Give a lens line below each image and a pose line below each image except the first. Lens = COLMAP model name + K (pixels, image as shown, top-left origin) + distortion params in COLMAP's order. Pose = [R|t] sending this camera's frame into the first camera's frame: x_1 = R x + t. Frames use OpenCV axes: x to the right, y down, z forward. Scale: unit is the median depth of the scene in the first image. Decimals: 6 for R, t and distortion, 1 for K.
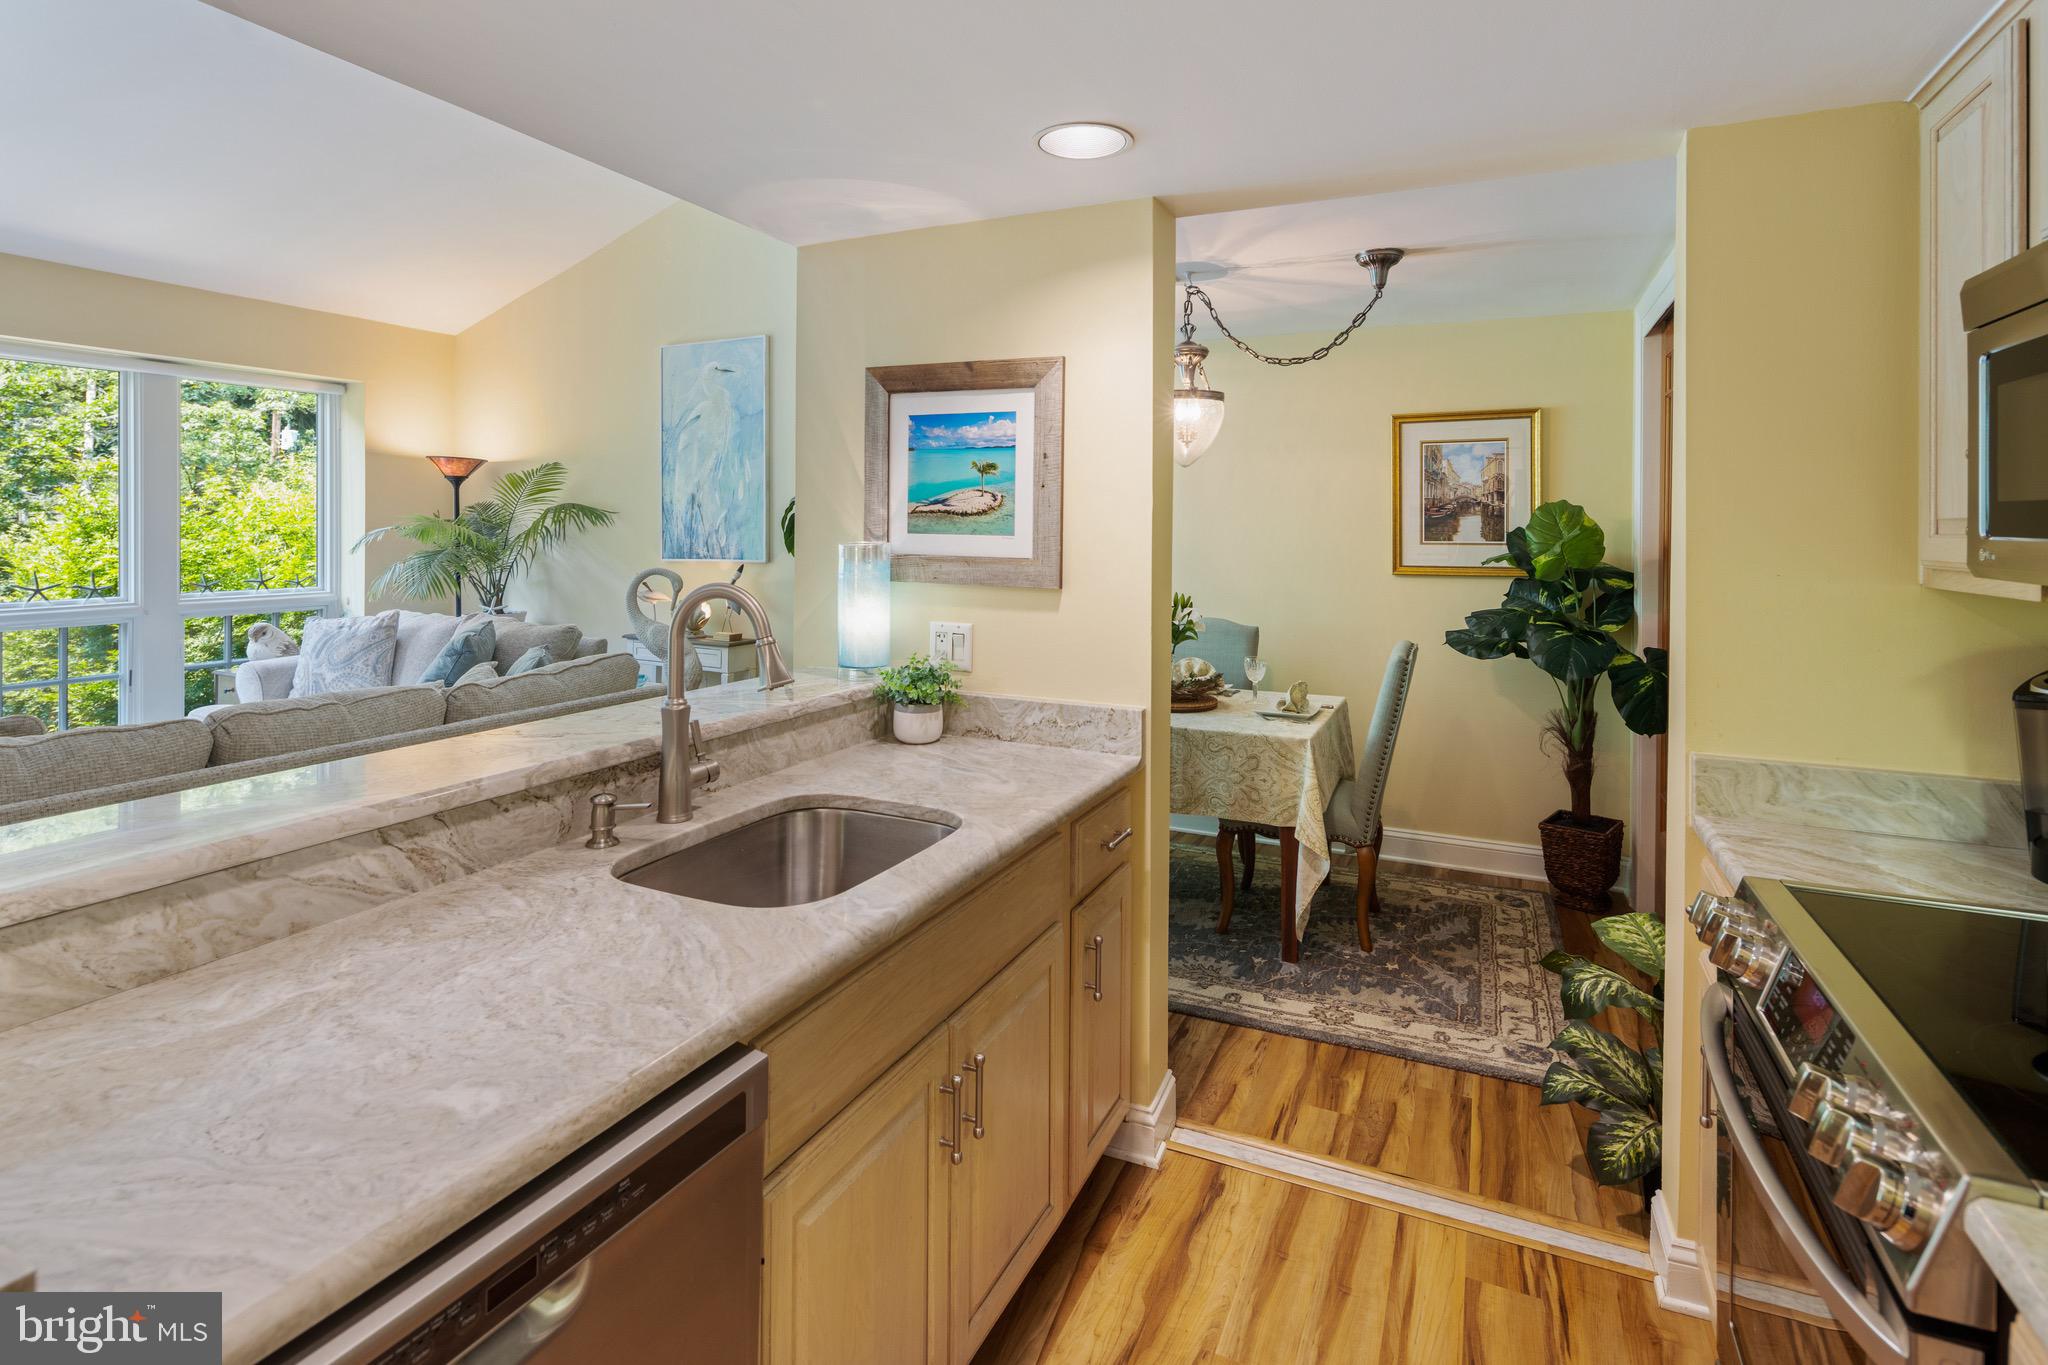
lens RADIAL K [[1009.8, 0, 1022.0], [0, 1009.8, 683.9], [0, 0, 1]] dist [0.000123, -0.002605]
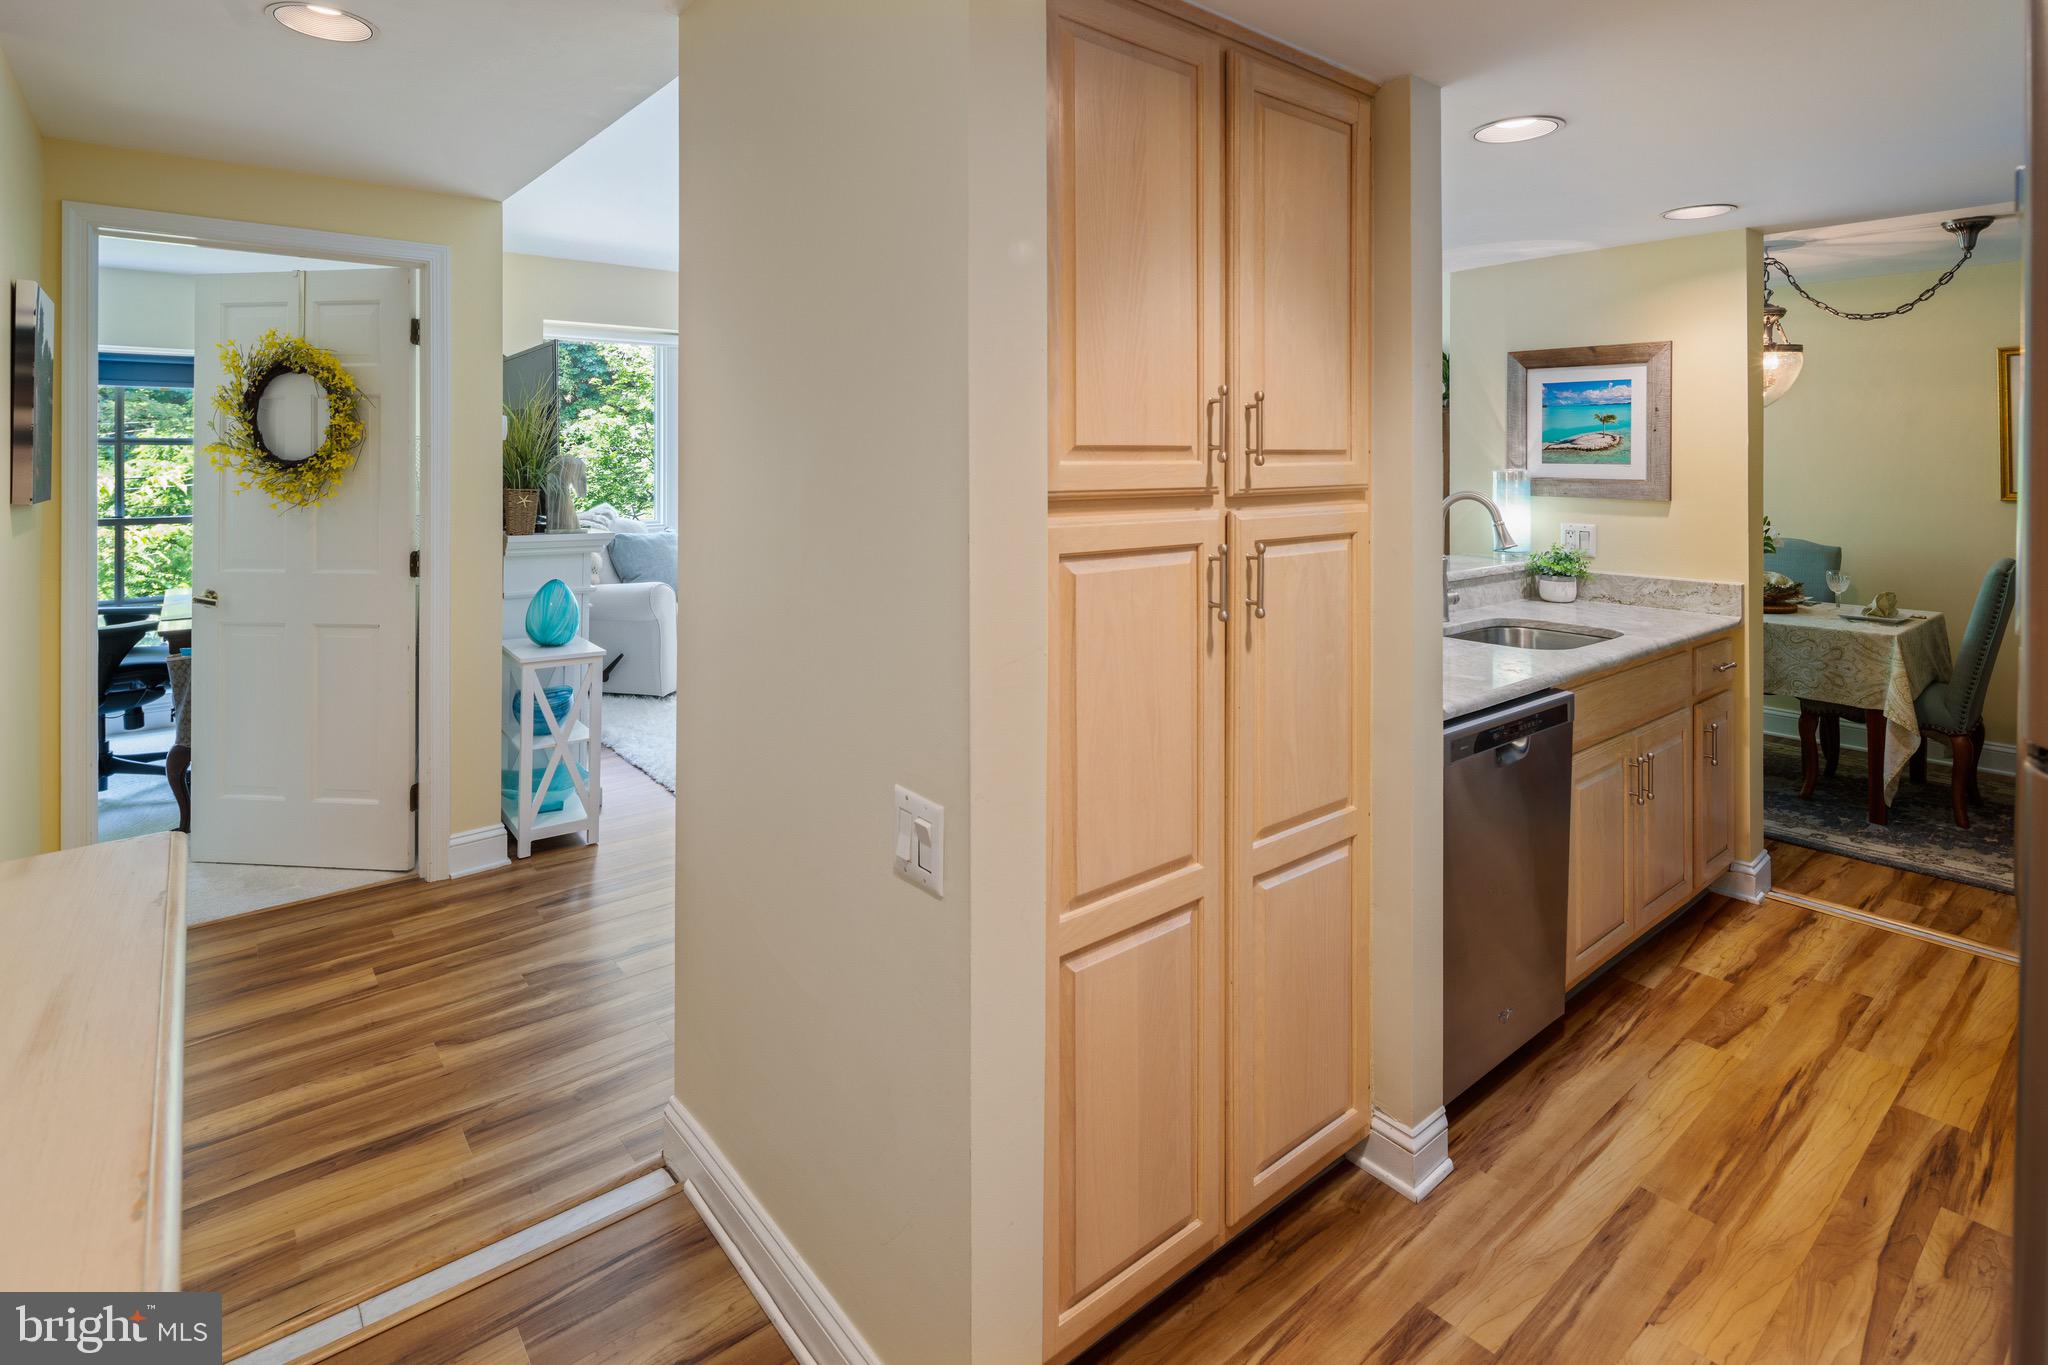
lens RADIAL K [[1009.8, 0, 1032.1], [0, 1009.8, 514.9], [0, 0, 1]] dist [0.000123, -0.002605]
pose [[0.902437, 0.015035, -0.430559, -0.149093], [-0.058099, 0.994509, -0.087044, 0.095066], [0.426886, 0.103567, 0.898355, -0.619690]]
